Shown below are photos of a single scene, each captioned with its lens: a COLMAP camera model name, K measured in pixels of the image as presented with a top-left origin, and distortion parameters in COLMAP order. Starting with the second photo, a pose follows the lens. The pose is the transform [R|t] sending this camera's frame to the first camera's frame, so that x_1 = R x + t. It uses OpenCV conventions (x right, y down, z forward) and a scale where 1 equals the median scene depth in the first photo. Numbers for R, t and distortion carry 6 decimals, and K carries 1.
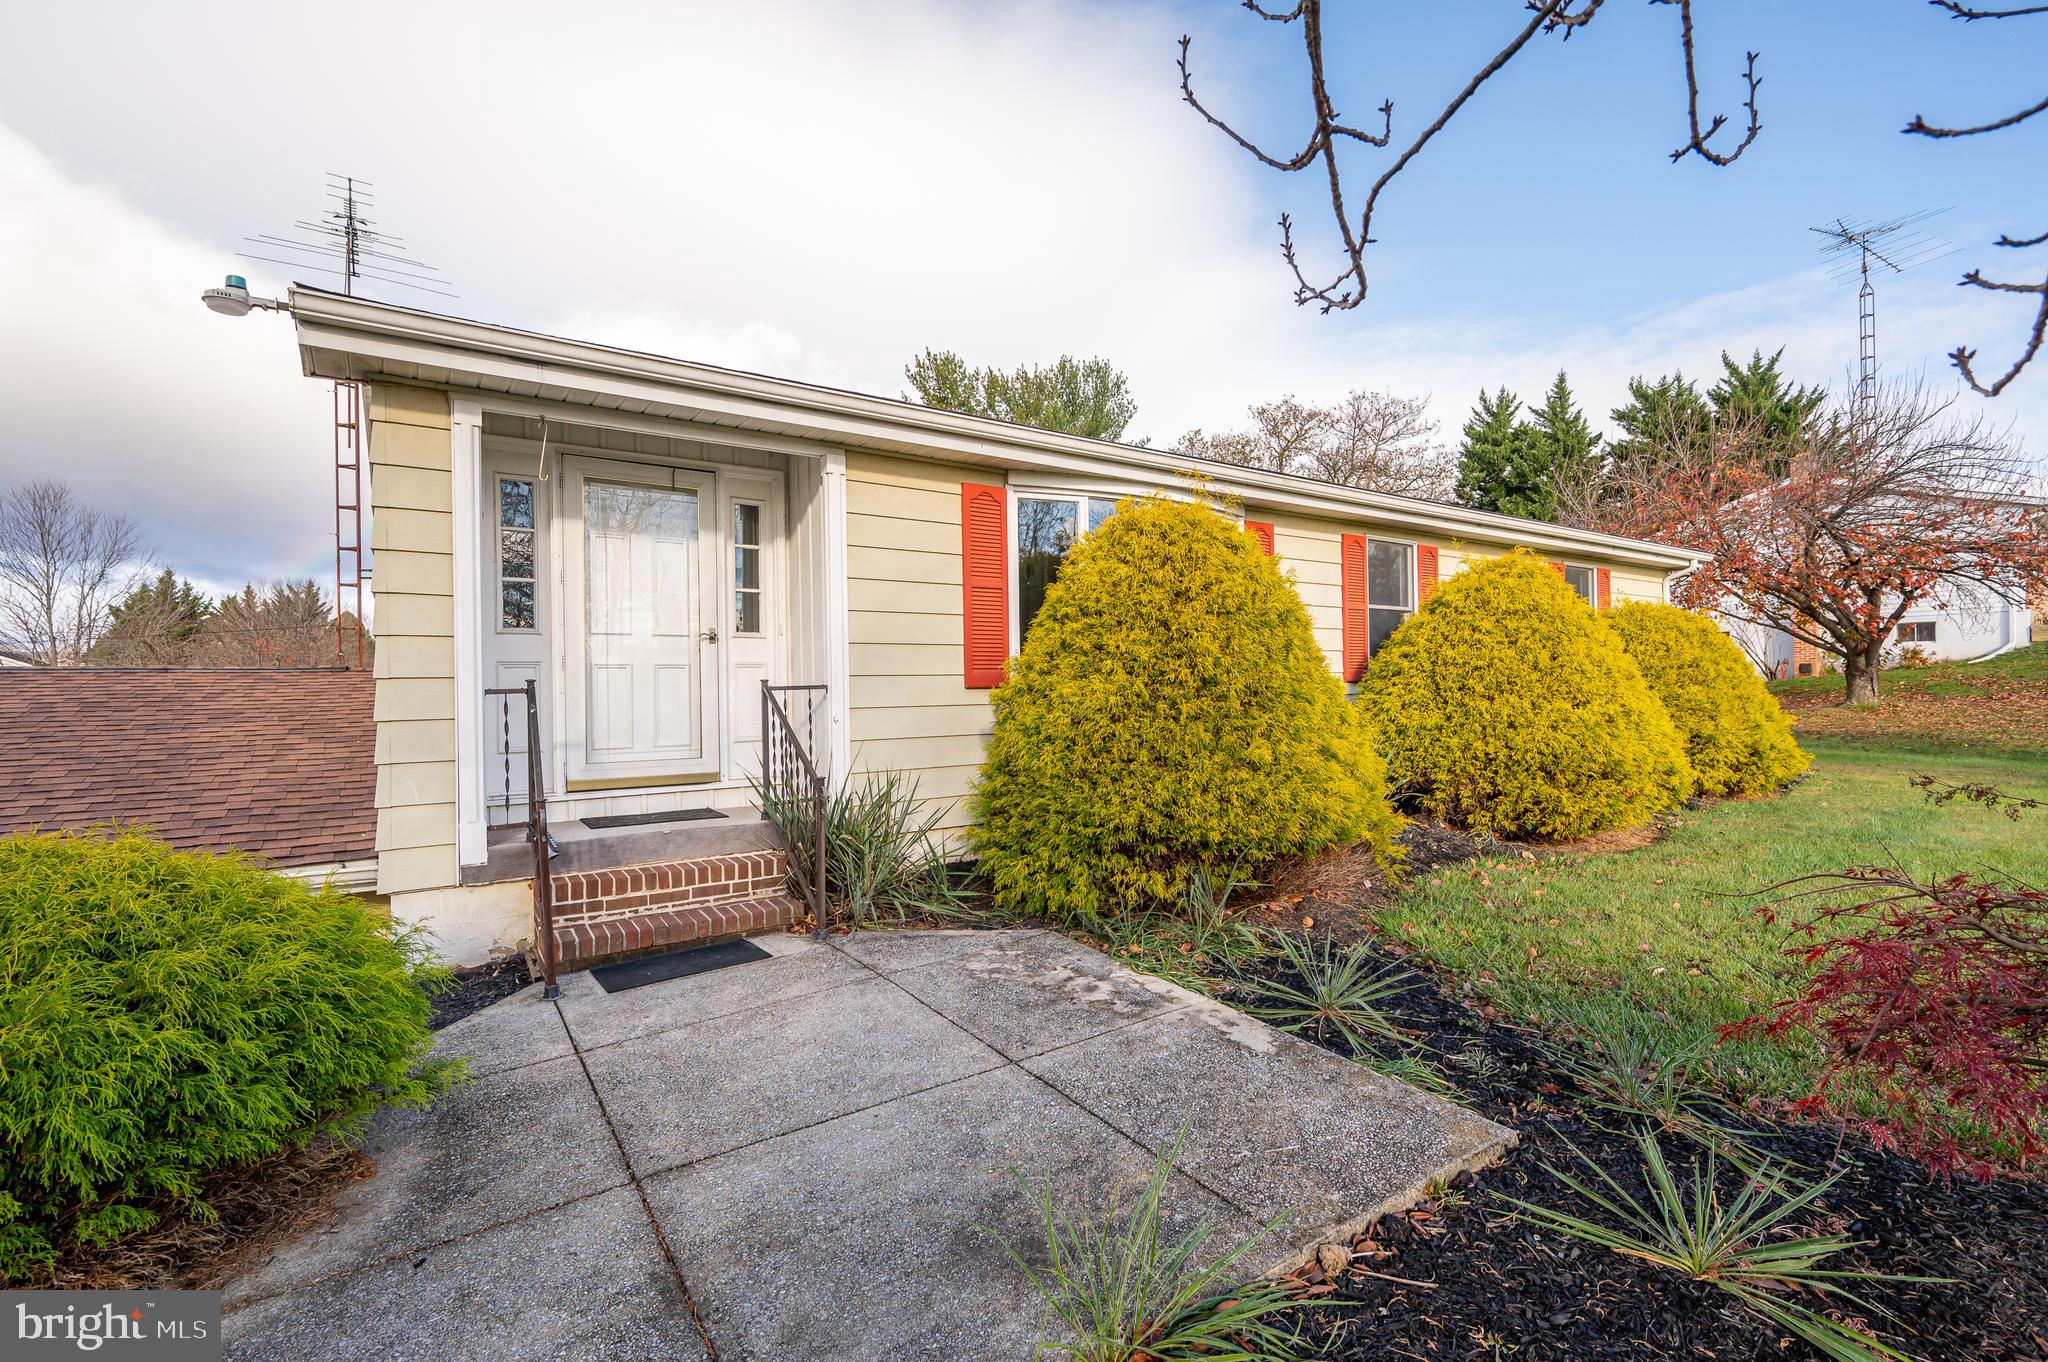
lens RADIAL K [[911.2, 0, 1026.7], [0, 911.2, 683.5], [0, 0, 1]] dist [-0.000150, 0.000032]
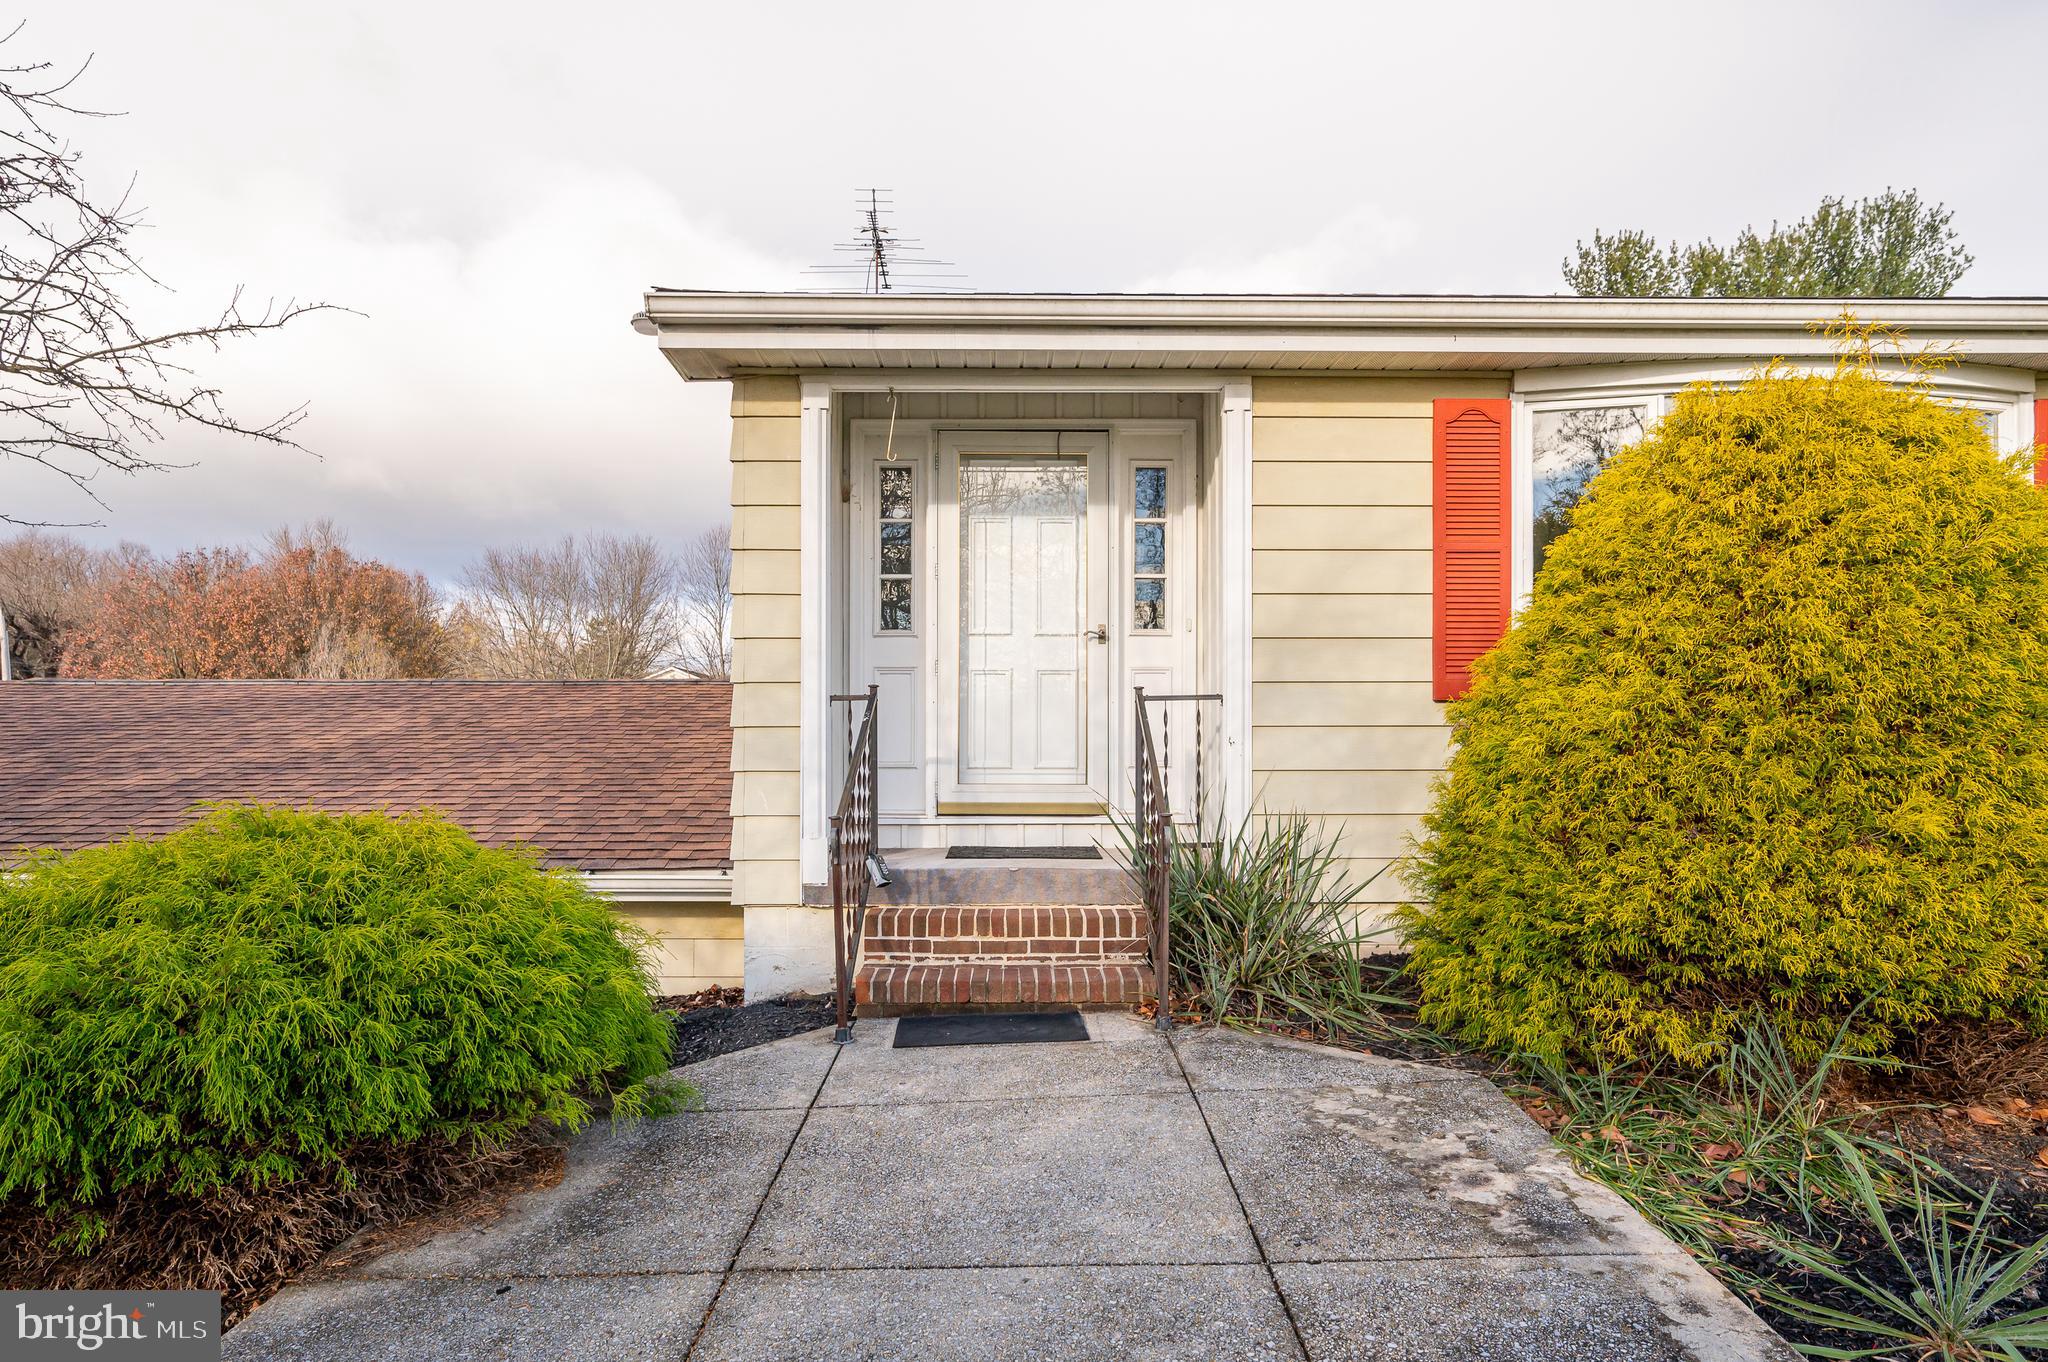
lens RADIAL K [[1131.8, 0, 1000.4], [0, 1131.8, 715.9], [0, 0, 1]] dist [0.002852, 0.000628]
pose [[0.824202, 0.013176, -0.566143, 0.176839], [-0.008883, 0.999907, 0.010340, 0.012809], [0.566226, -0.003494, 0.824242, 0.144392]]
